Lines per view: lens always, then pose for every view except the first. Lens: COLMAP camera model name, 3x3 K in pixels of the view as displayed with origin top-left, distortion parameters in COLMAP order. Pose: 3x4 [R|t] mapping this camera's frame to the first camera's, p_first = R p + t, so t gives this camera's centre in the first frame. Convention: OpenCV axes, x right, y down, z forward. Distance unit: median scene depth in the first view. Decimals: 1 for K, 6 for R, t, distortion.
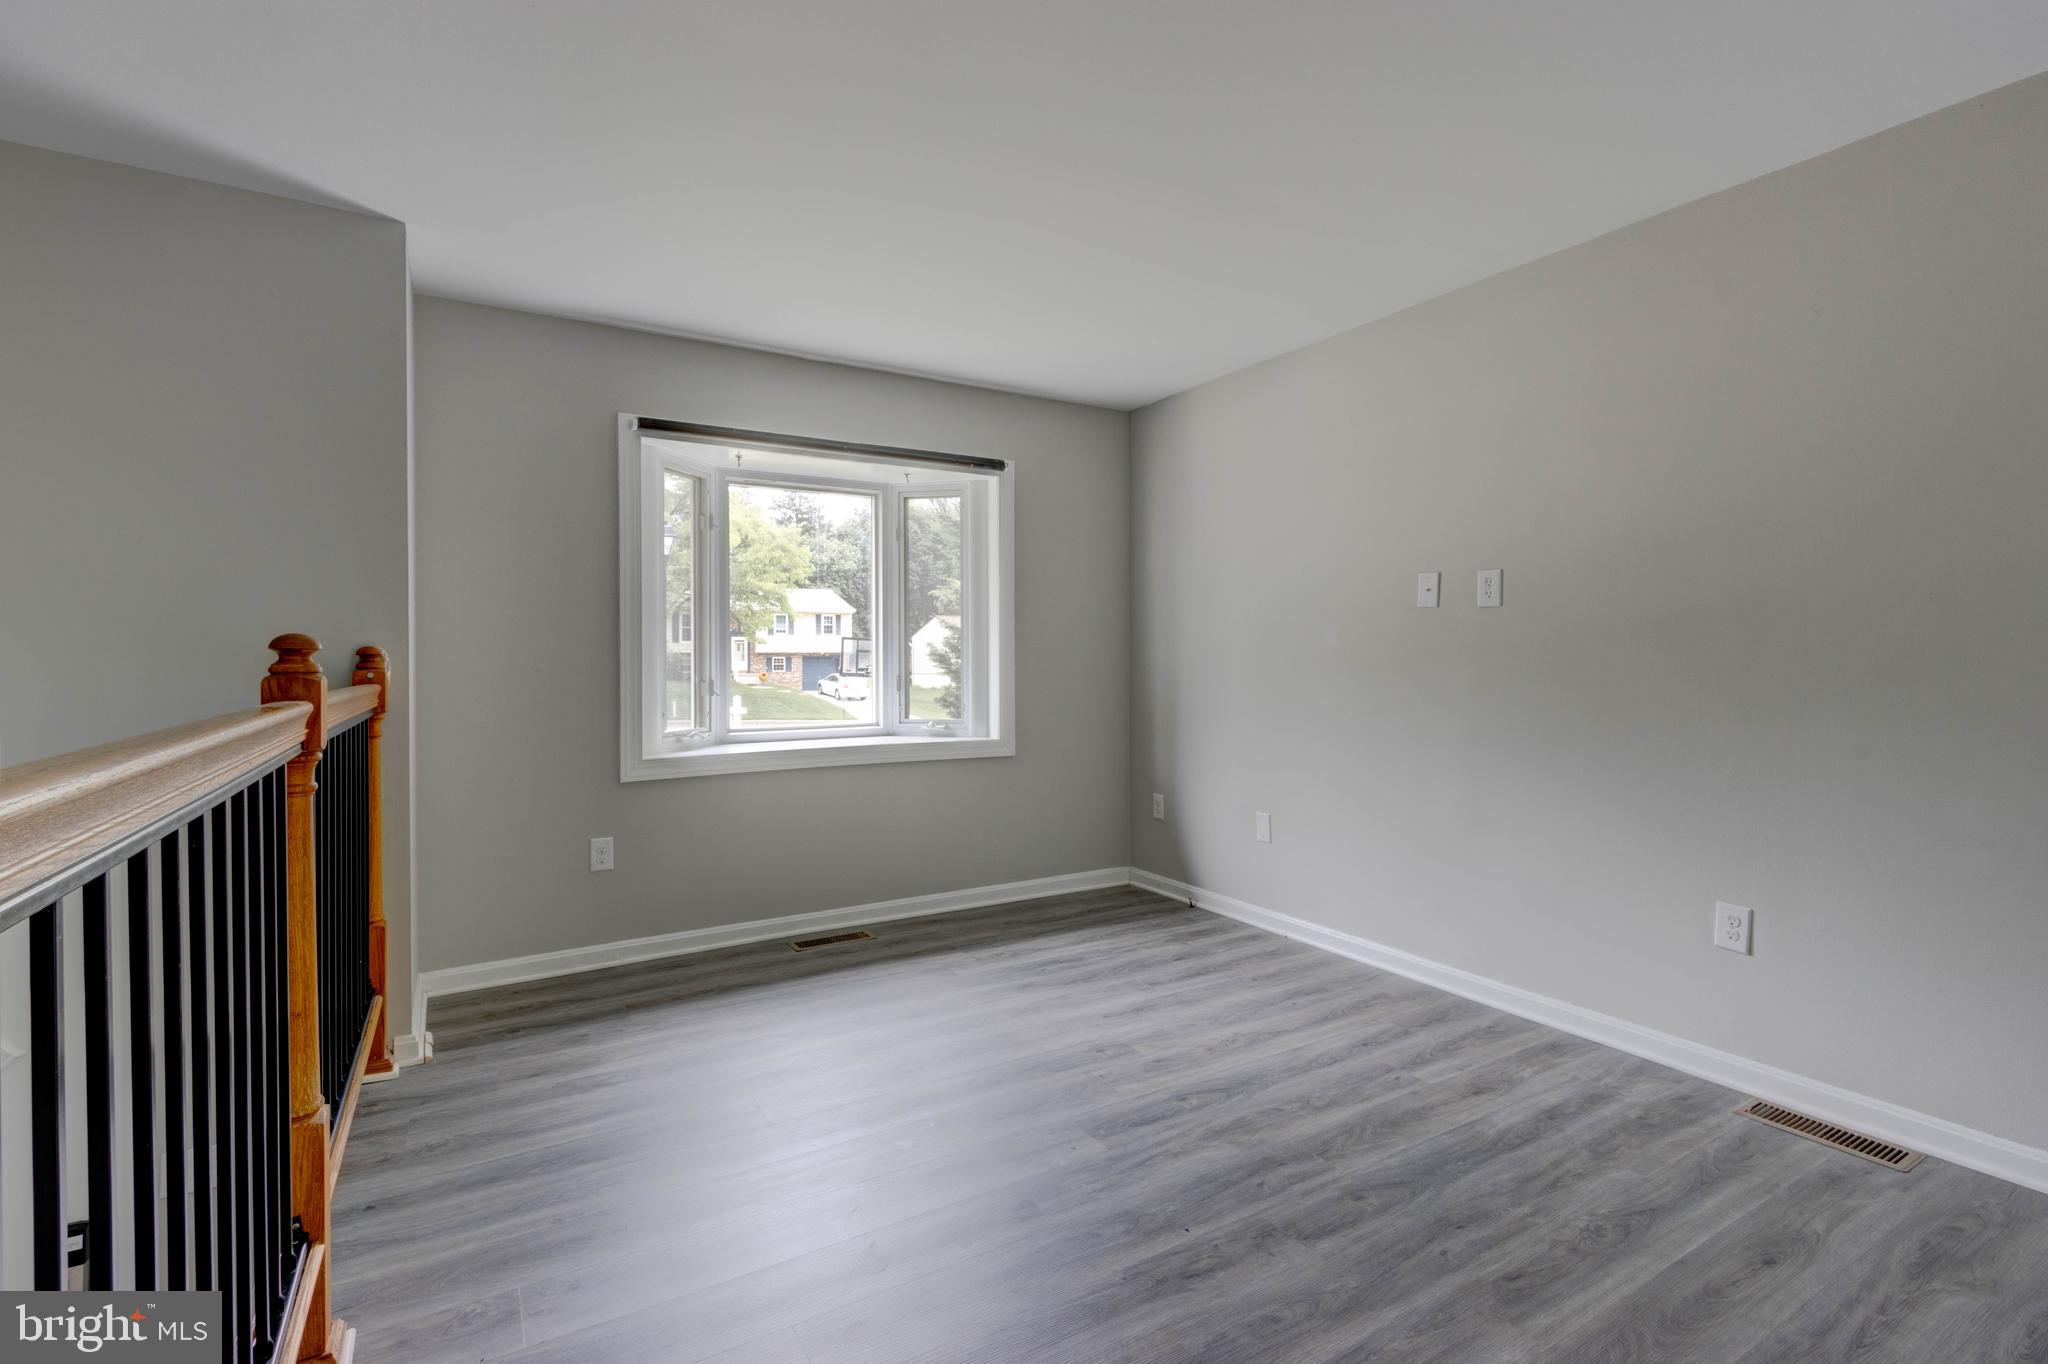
lens RADIAL K [[932.2, 0, 1027.9], [0, 932.2, 665.2], [0, 0, 1]] dist [0.003714, -0.002044]
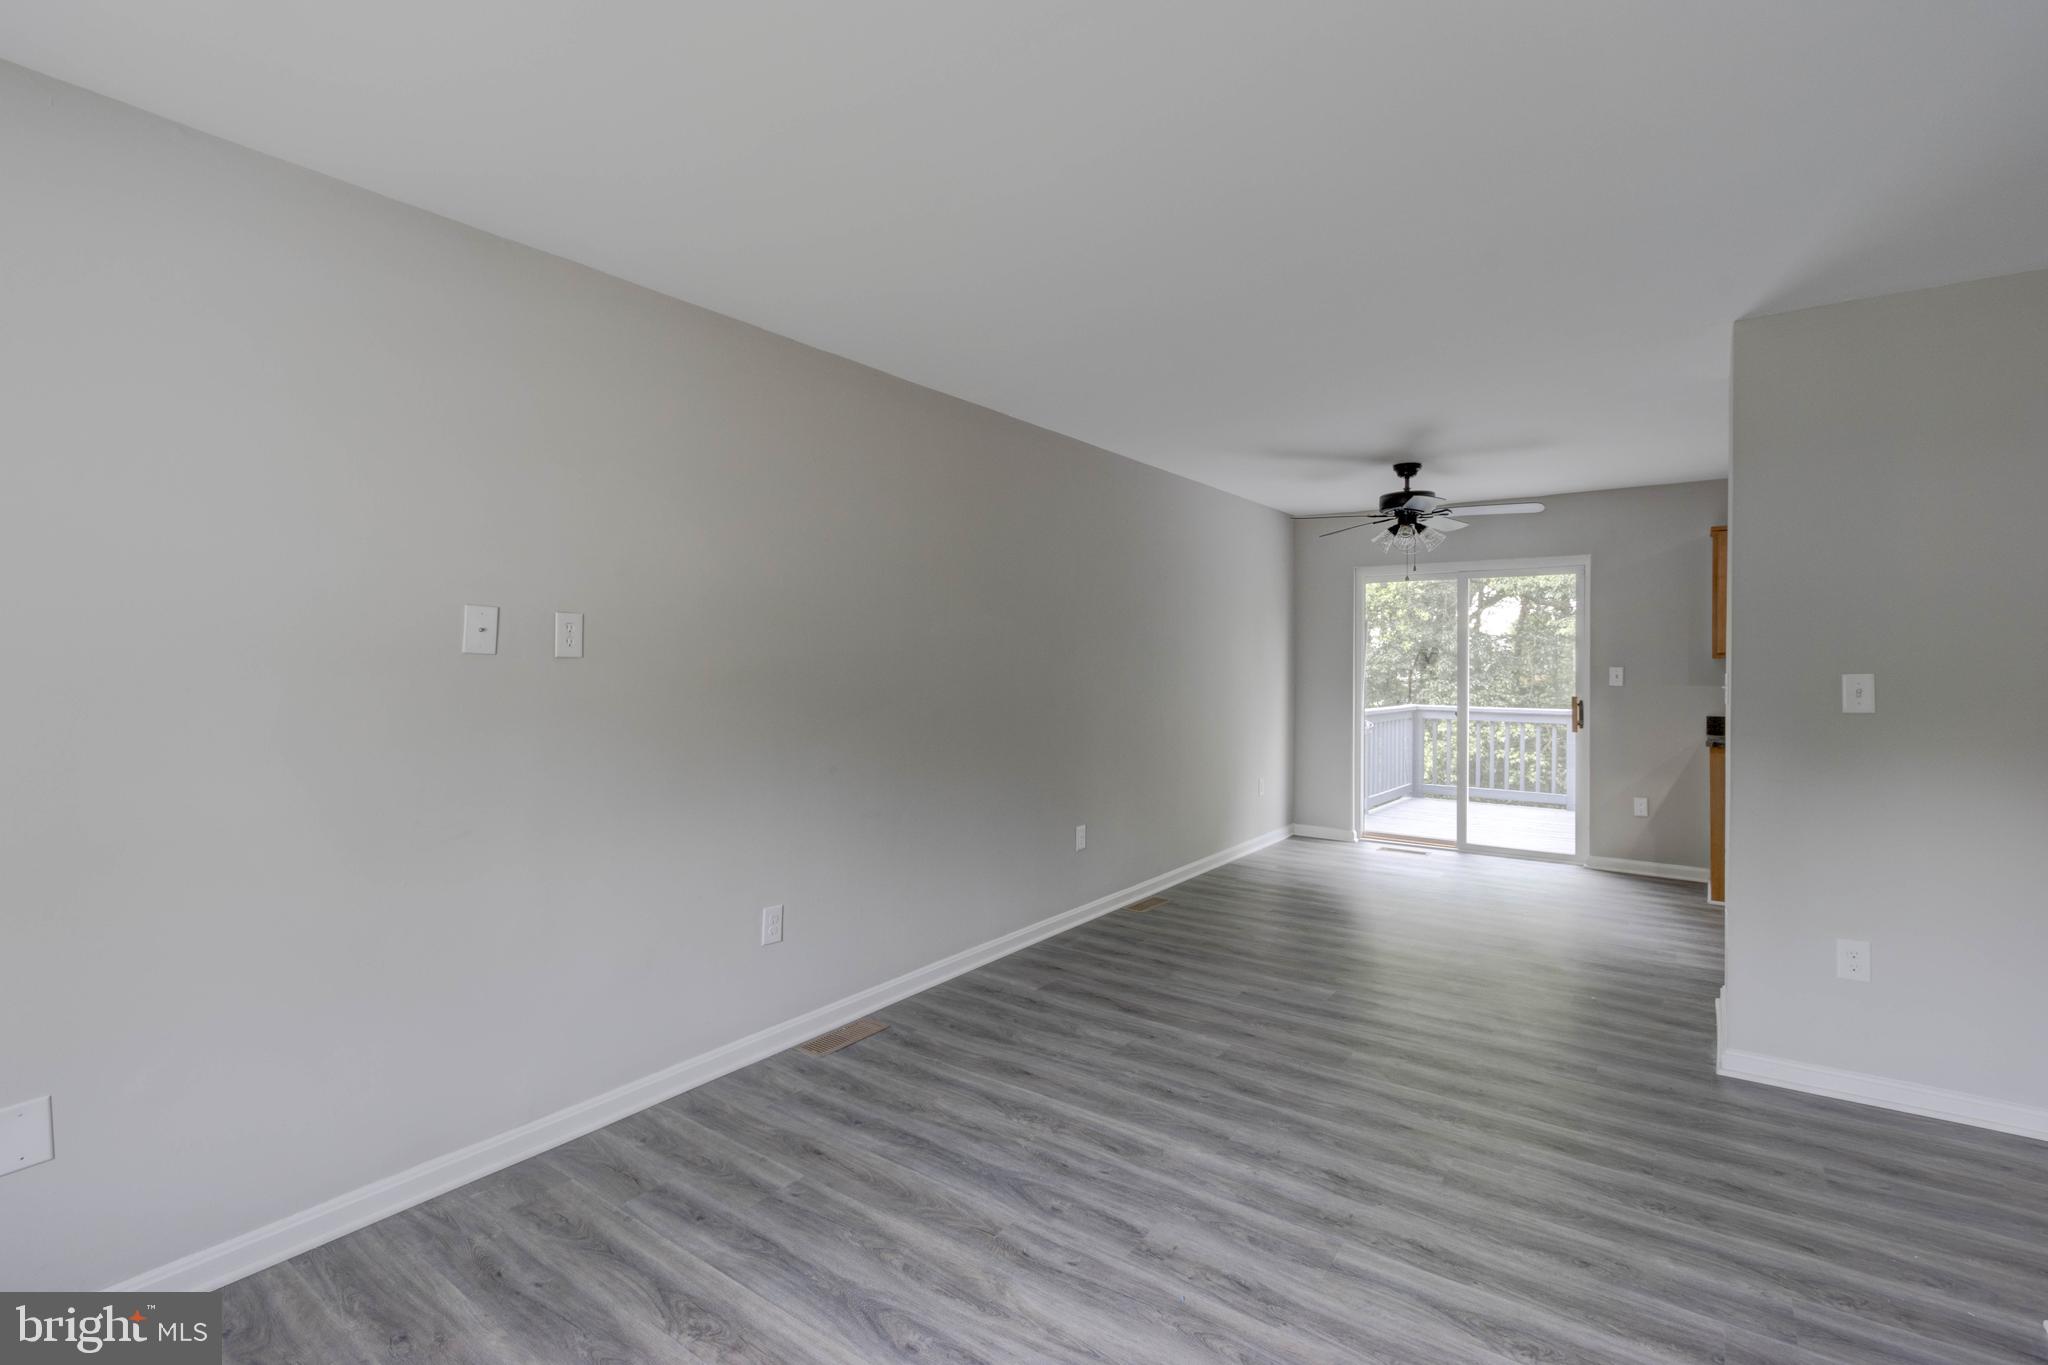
lens RADIAL K [[932.2, 0, 1037.4], [0, 932.2, 657.8], [0, 0, 1]] dist [0.003714, -0.002044]
pose [[-0.394092, 0.005601, 0.919054, -0.537186], [0.008694, 0.999959, -0.002366, -0.070519], [-0.919030, 0.007058, -0.394125, 1.172190]]
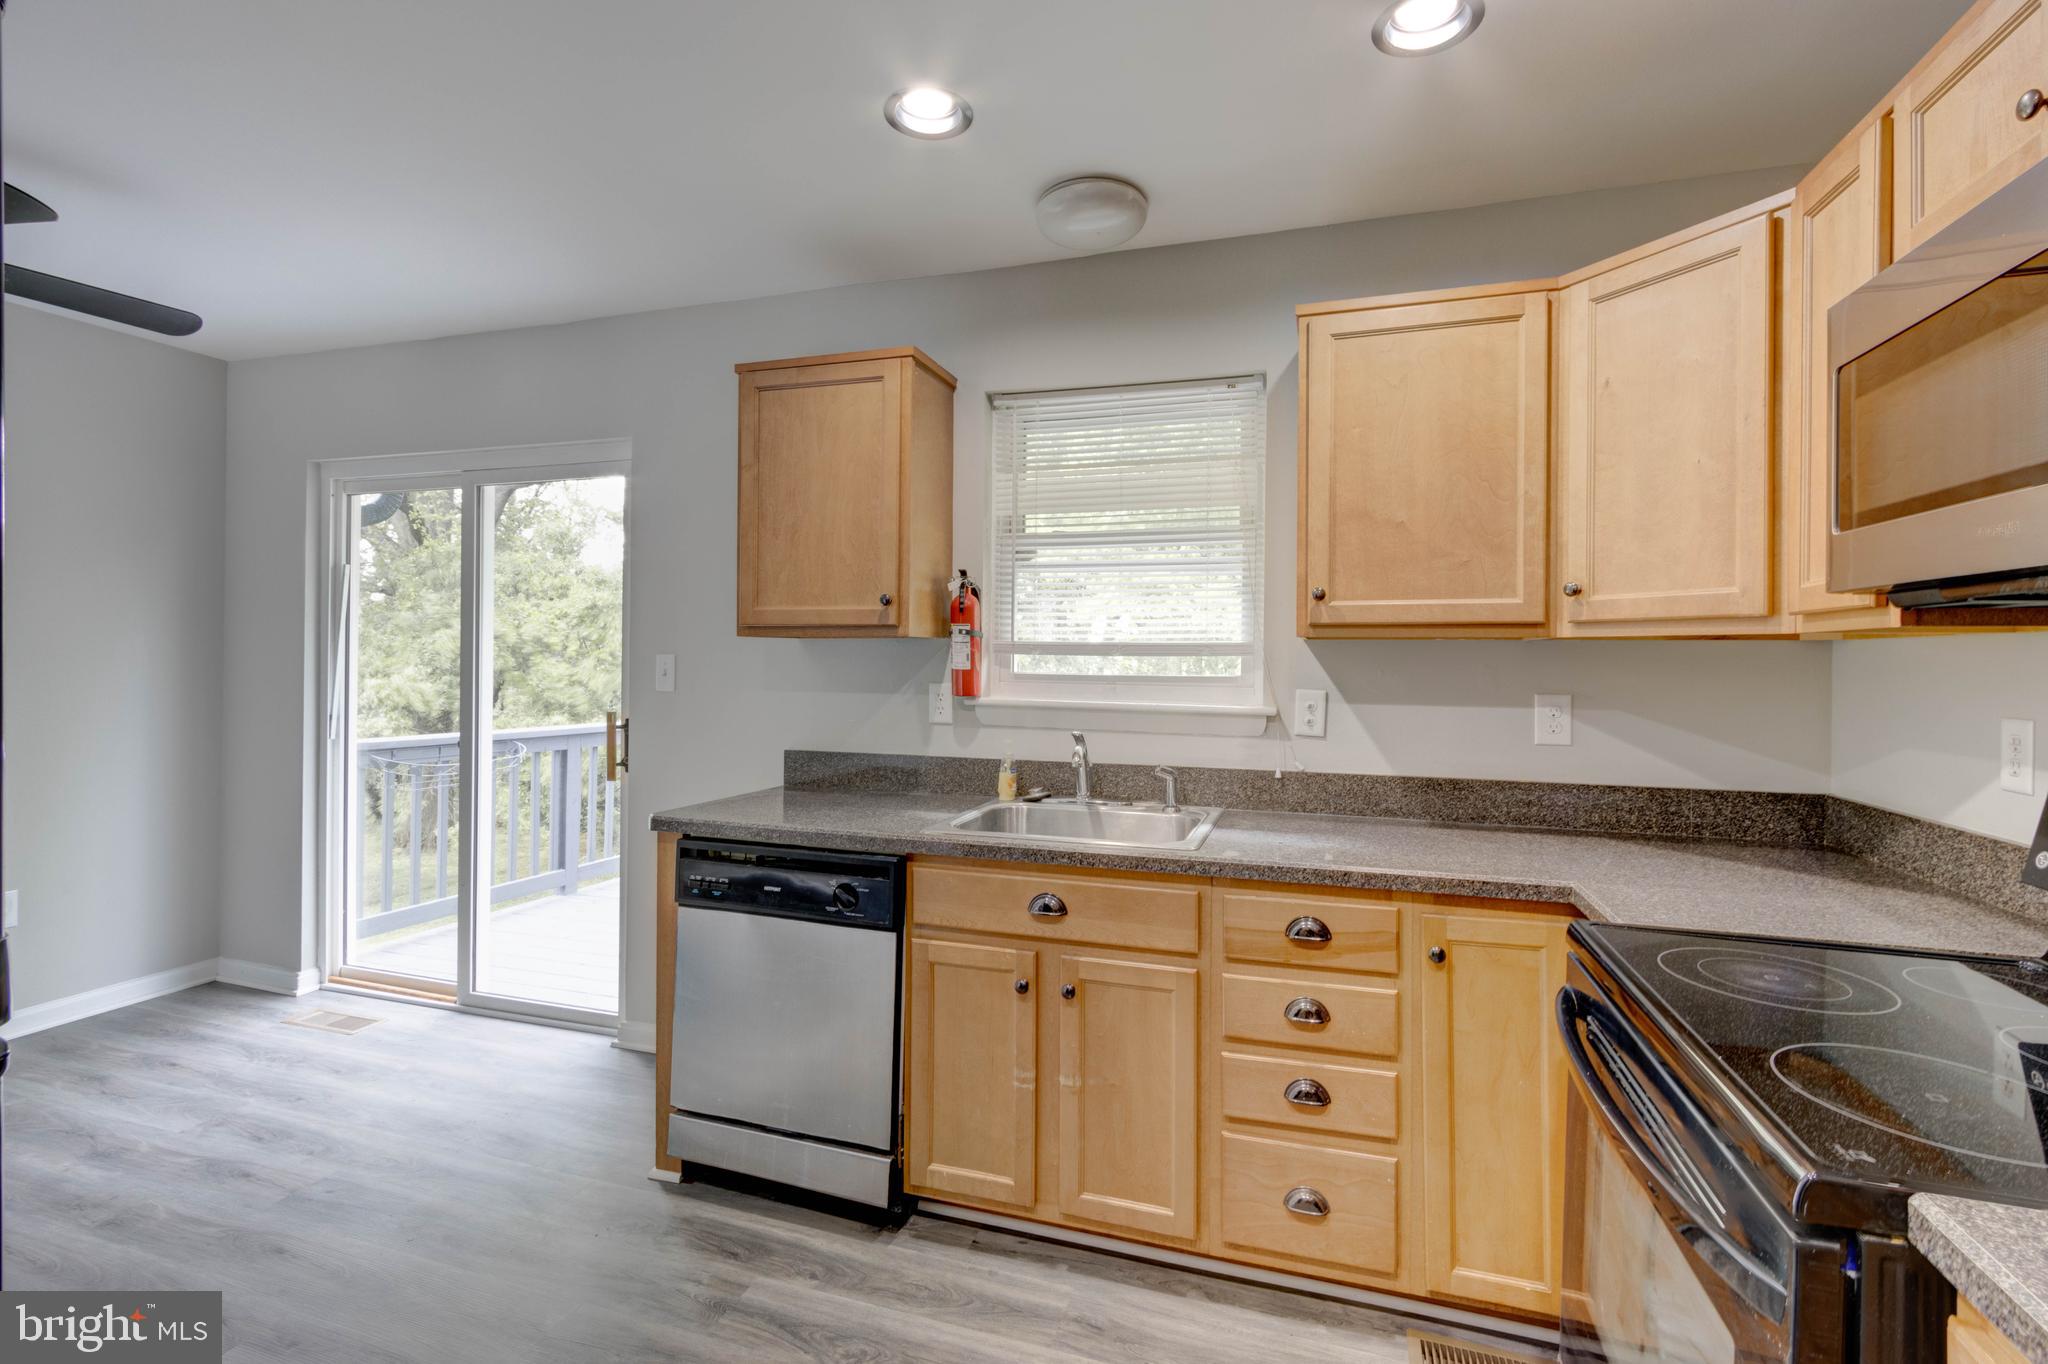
lens RADIAL K [[932.2, 0, 1033.9], [0, 932.2, 662.4], [0, 0, 1]] dist [0.003714, -0.002044]
pose [[-0.657432, -0.003217, 0.753507, -0.177778], [0.001688, 0.999982, 0.005742, -0.037235], [-0.753512, 0.005047, -0.657415, -0.669667]]
